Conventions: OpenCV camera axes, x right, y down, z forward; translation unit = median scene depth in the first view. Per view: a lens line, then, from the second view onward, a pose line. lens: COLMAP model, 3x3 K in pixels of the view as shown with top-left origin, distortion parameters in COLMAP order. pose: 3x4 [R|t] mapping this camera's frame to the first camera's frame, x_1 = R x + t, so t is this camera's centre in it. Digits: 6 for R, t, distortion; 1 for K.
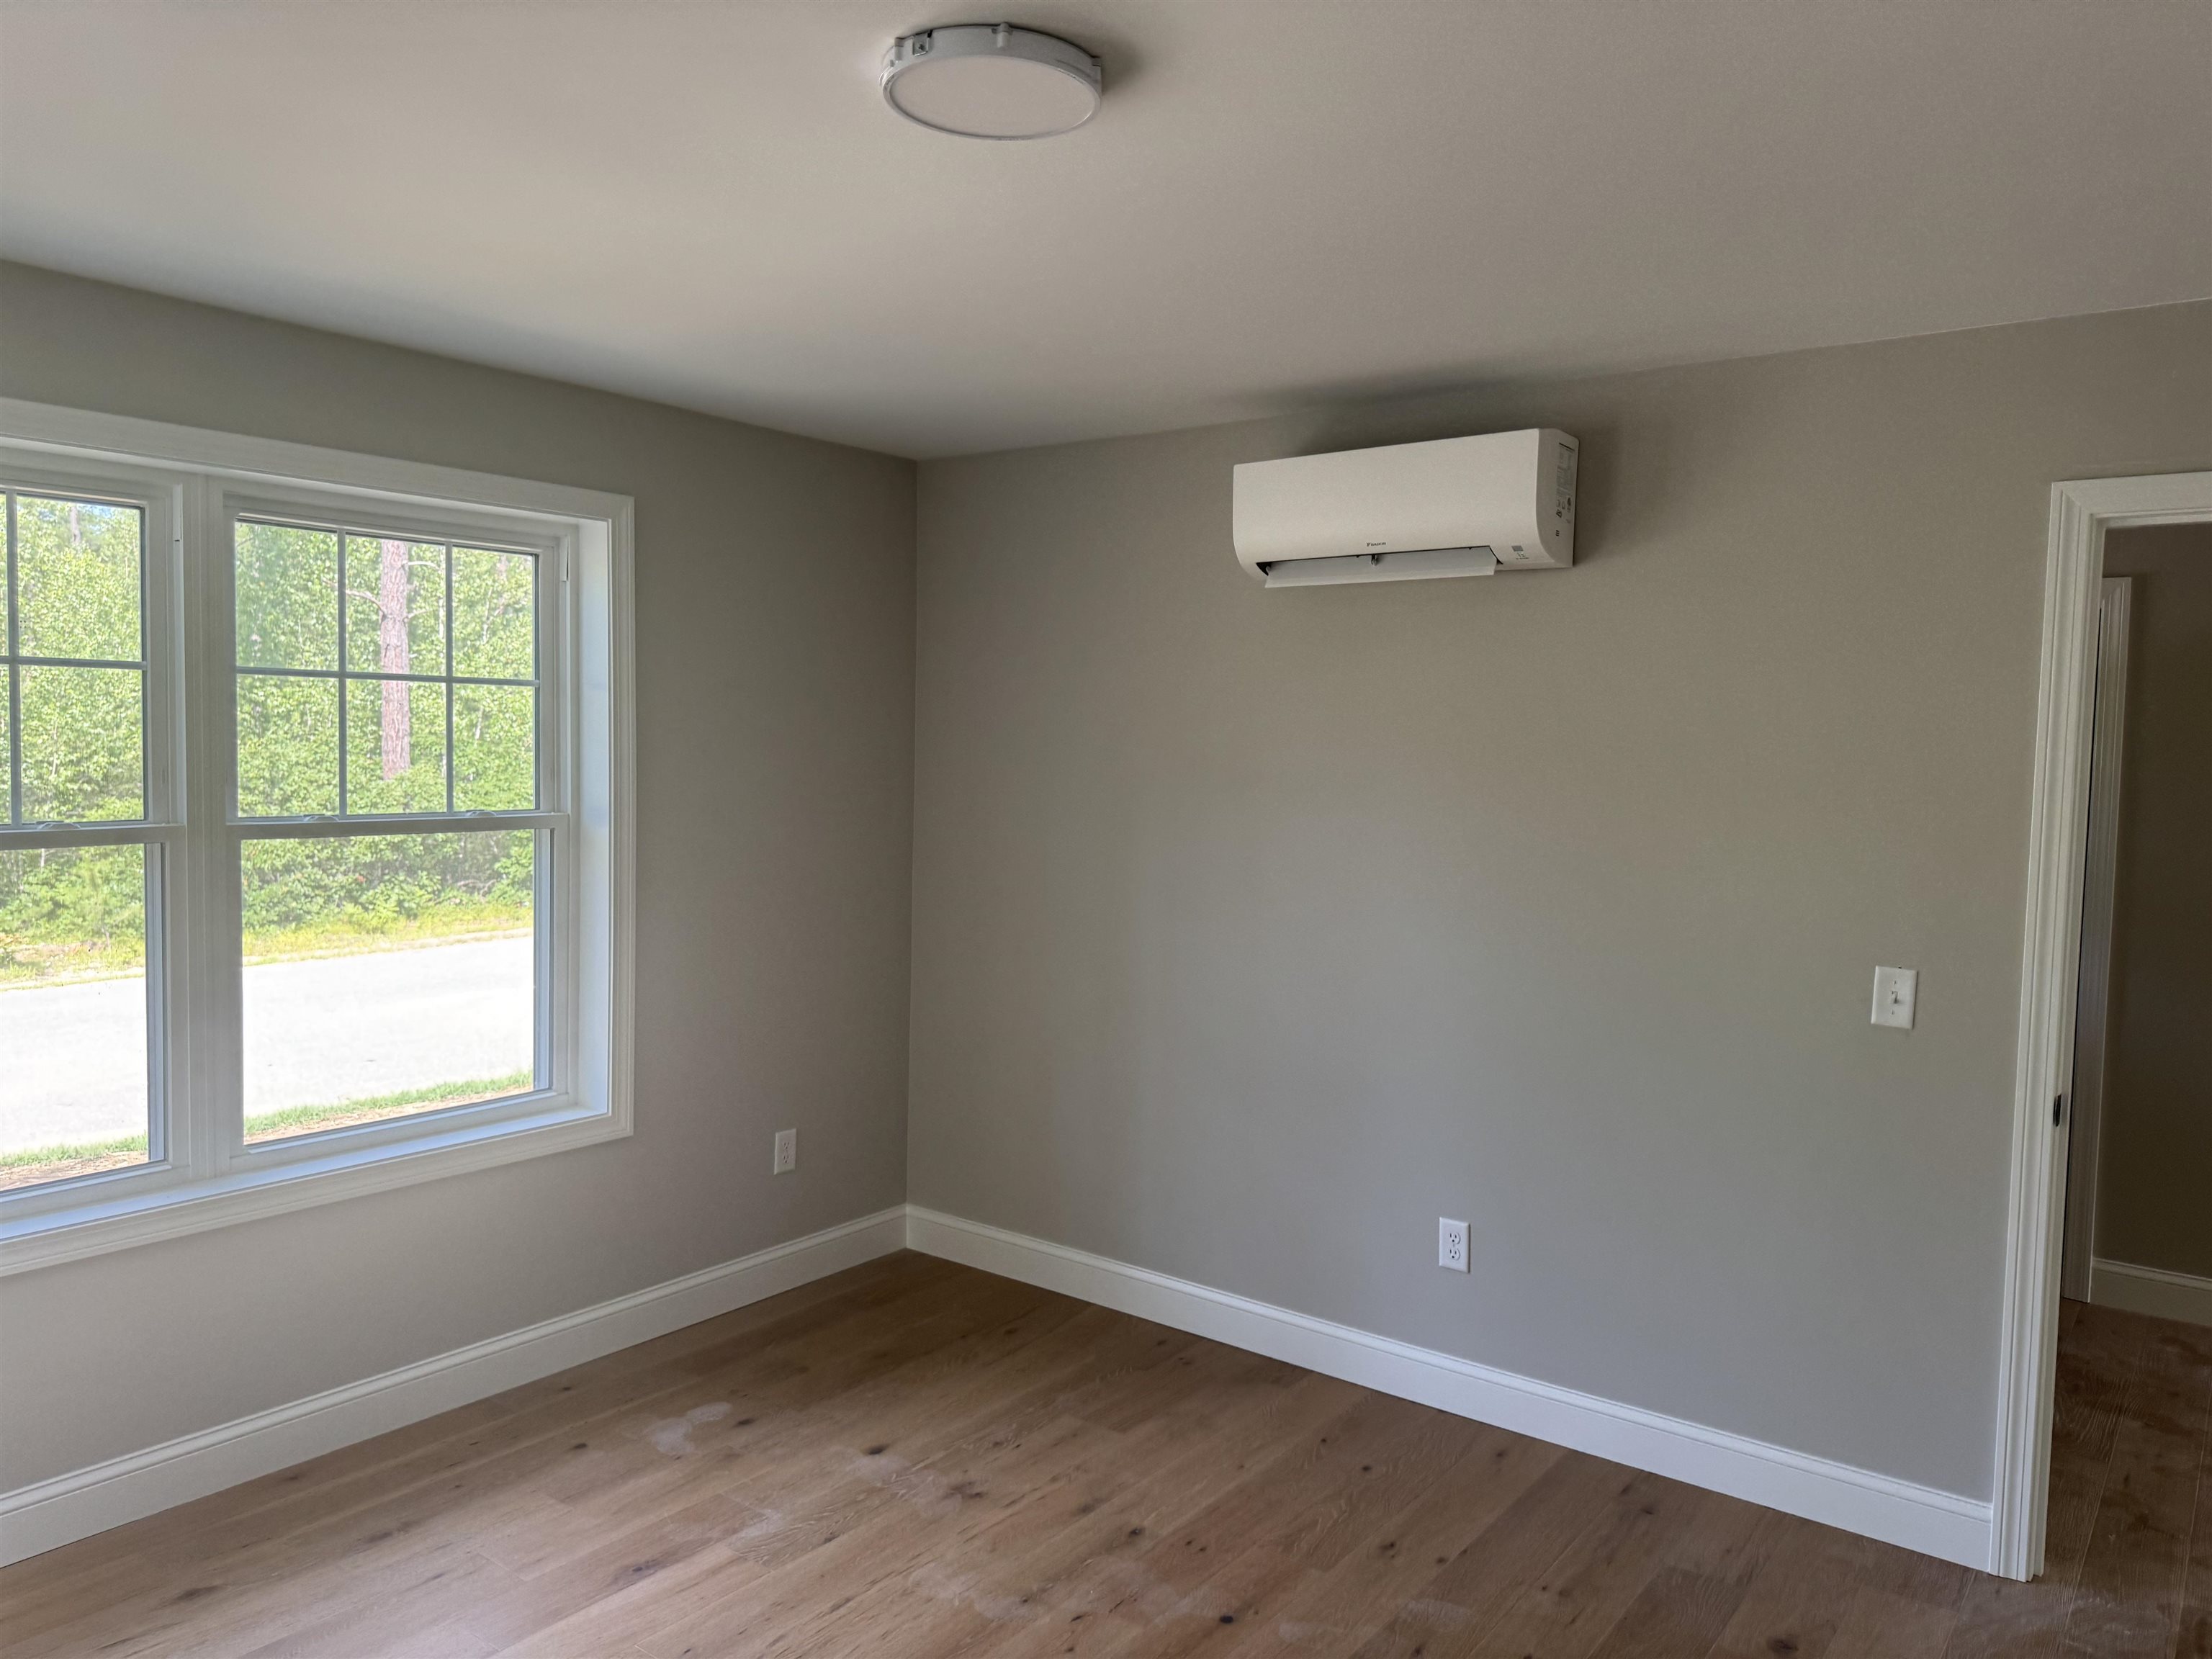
lens RADIAL K [[1536.1, 0, 1015.3], [0, 1536.1, 824.2], [0, 0, 1]] dist [-0.001581, -0.000956]
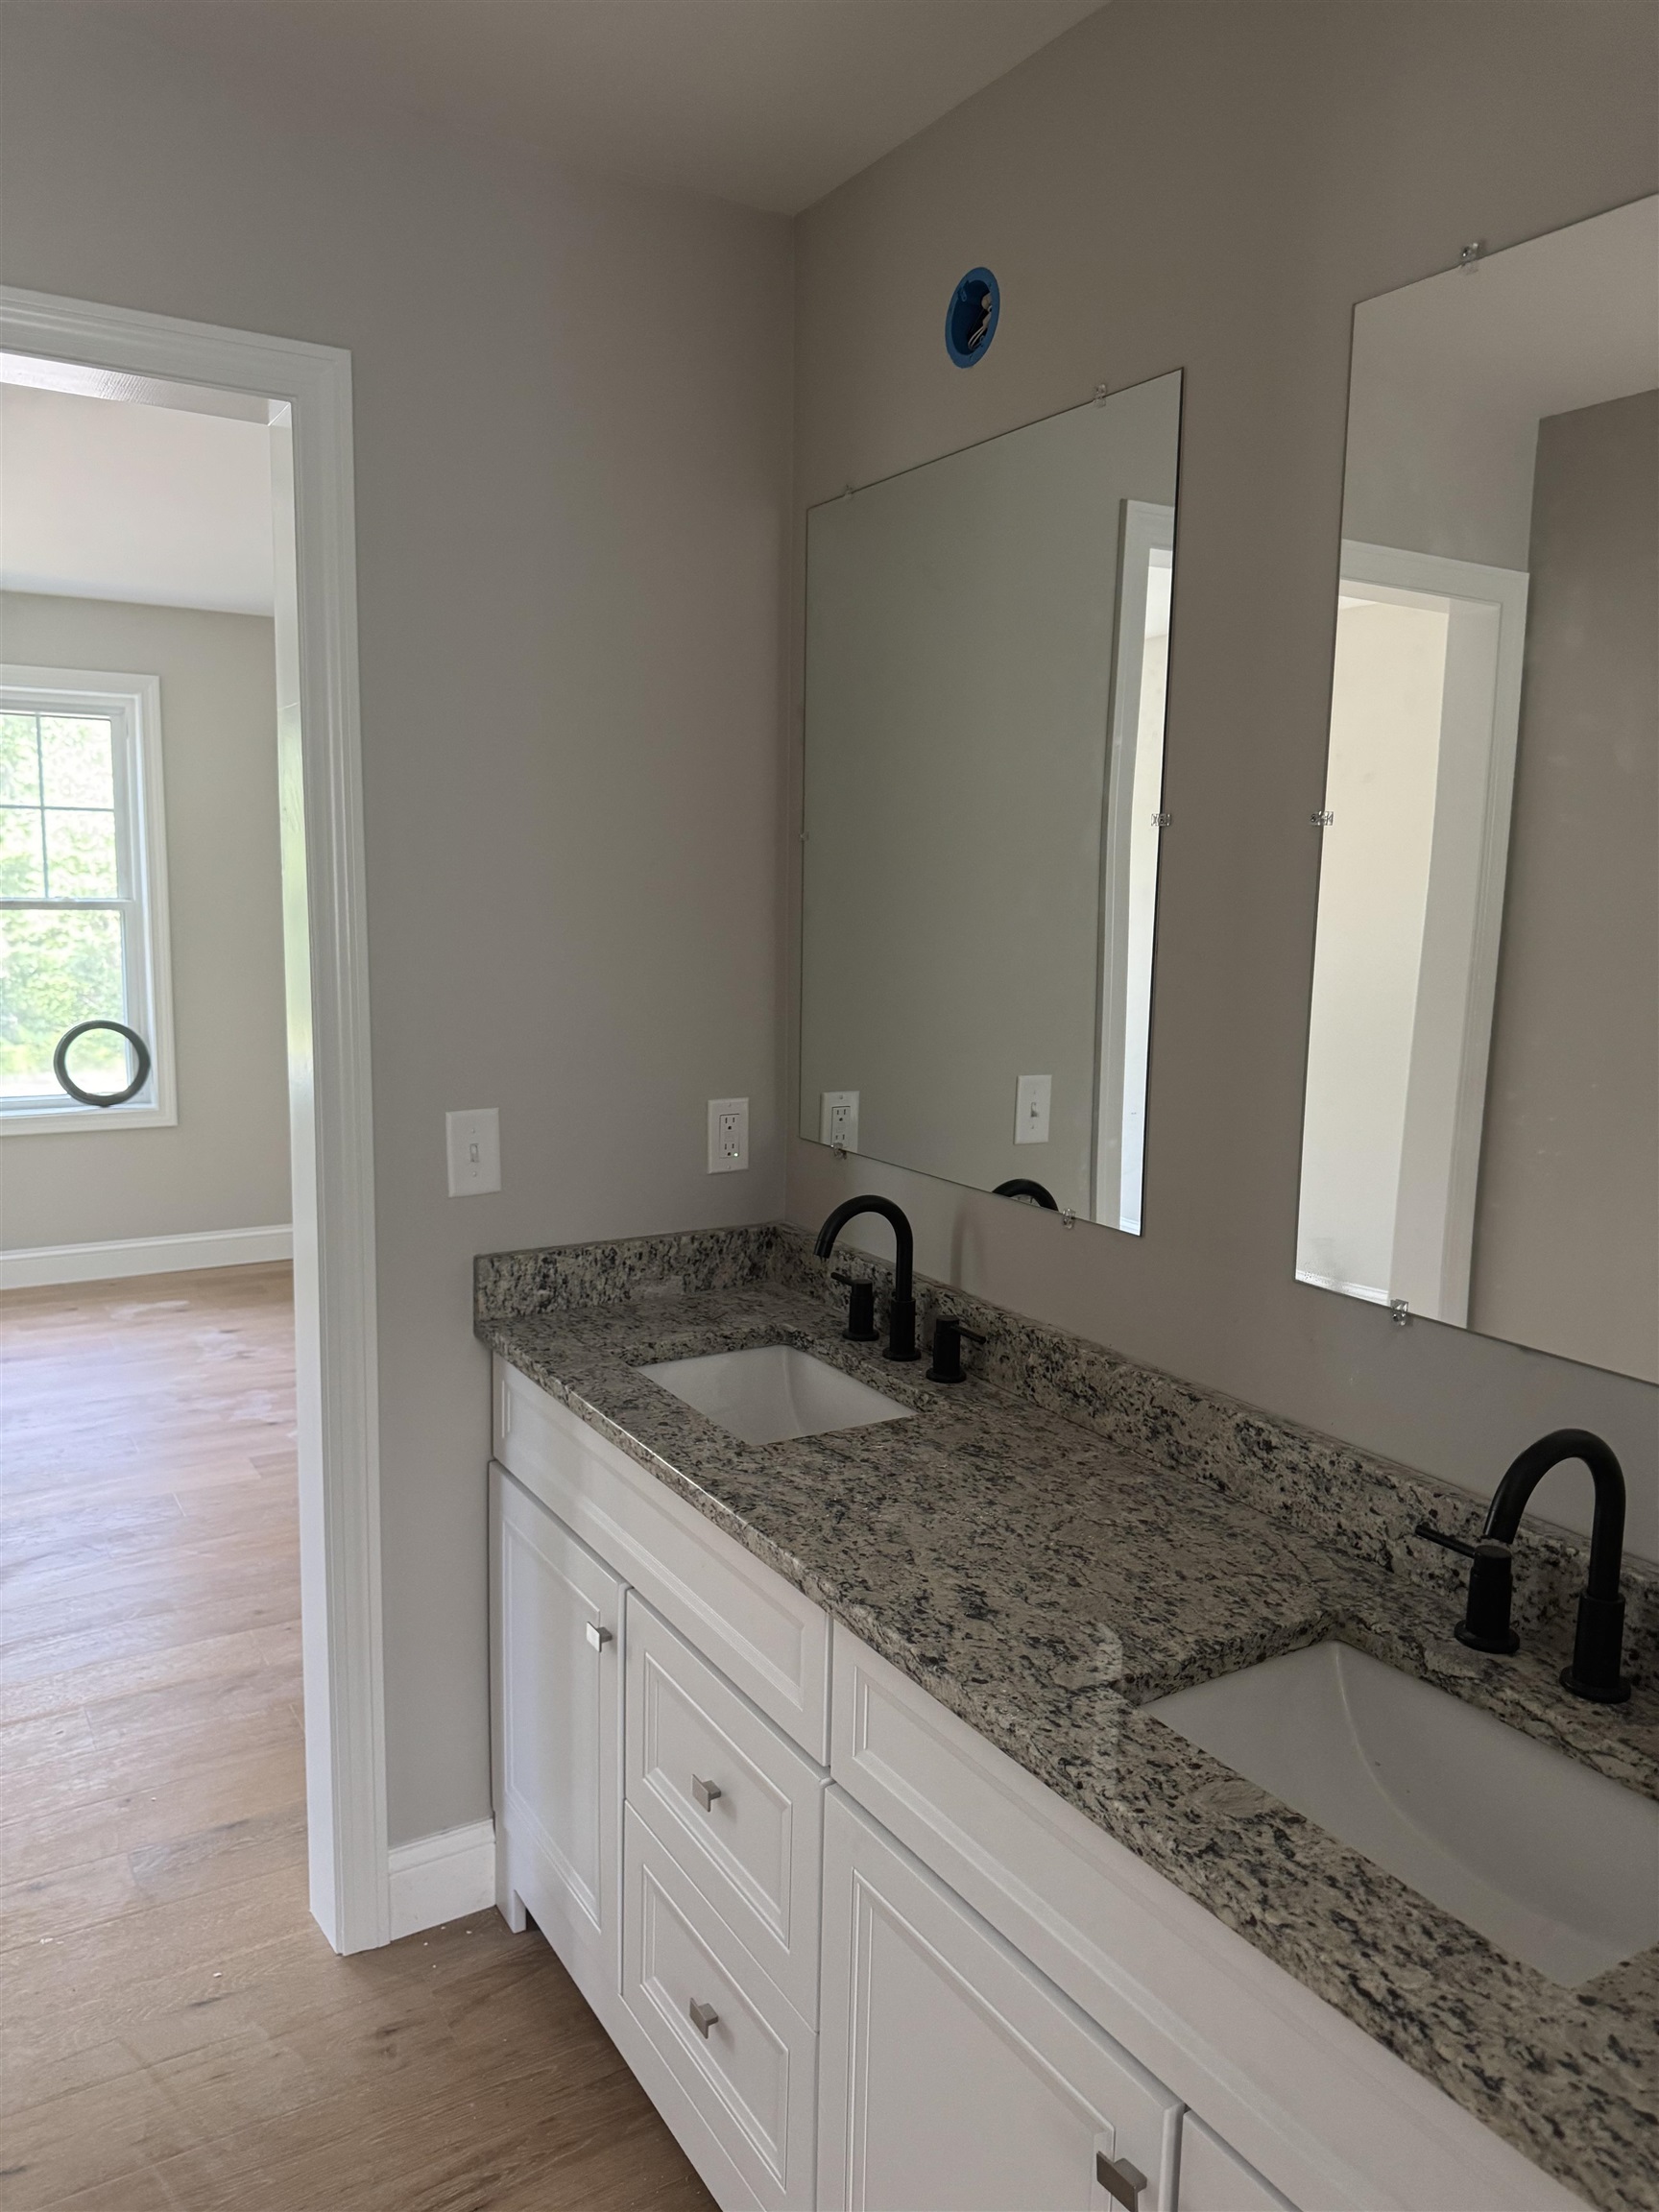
lens RADIAL K [[1536.1, 0, 829.5], [0, 1536.1, 1106.0], [0, 0, 1]] dist [-0.001581, -0.000956]
pose [[0.938611, 0.046924, -0.341770, 0.932433], [-0.017955, 0.996008, 0.087438, 0.052160], [0.344509, -0.075934, 0.935707, -0.162683]]
